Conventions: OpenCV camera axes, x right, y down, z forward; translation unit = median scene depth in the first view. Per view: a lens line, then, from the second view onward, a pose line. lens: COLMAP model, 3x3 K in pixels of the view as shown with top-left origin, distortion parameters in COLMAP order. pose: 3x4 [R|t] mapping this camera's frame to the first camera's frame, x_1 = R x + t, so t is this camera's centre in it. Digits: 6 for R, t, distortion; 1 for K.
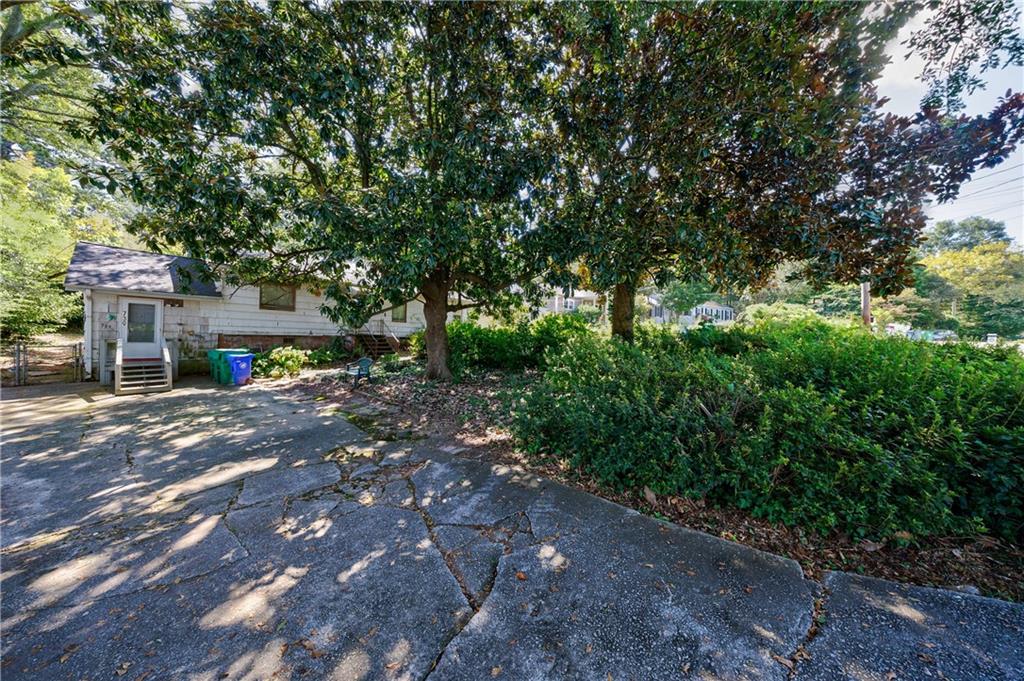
lens RADIAL K [[330.3, 0, 510.3], [0, 330.3, 338.2], [0, 0, 1]] dist [-0.000414, 0.000052]
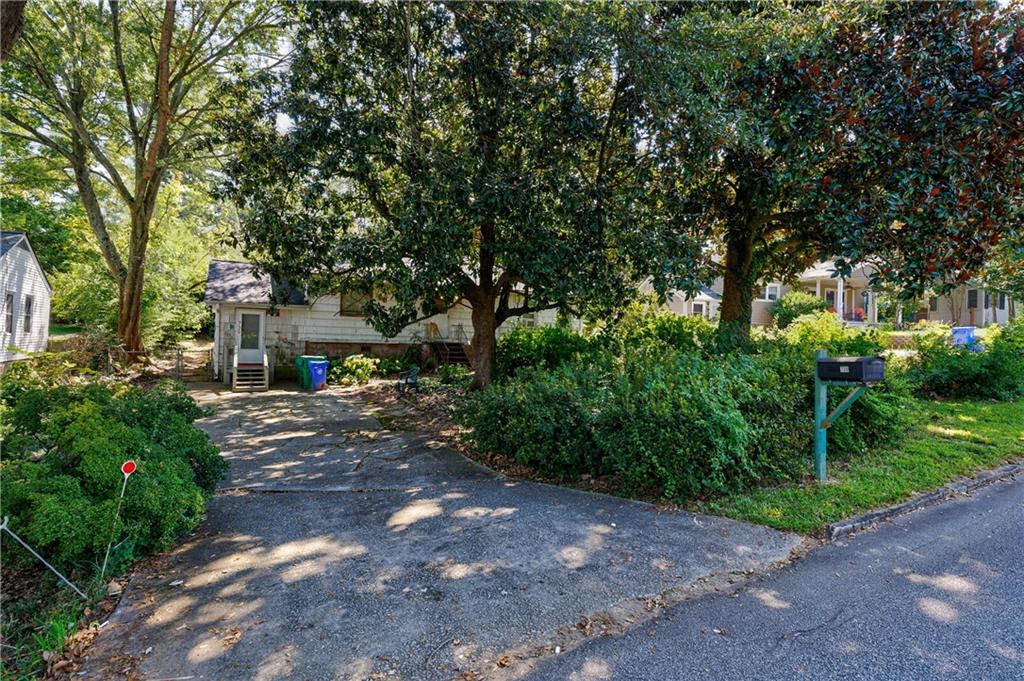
lens RADIAL K [[559.3, 0, 512.6], [0, 559.3, 342.8], [0, 0, 1]] dist [0.000821, -0.000069]
pose [[0.917678, 0.006853, -0.397267, 0.465012], [-0.010139, 0.999930, -0.006173, -0.004910], [0.397197, 0.009693, 0.917682, -0.397054]]
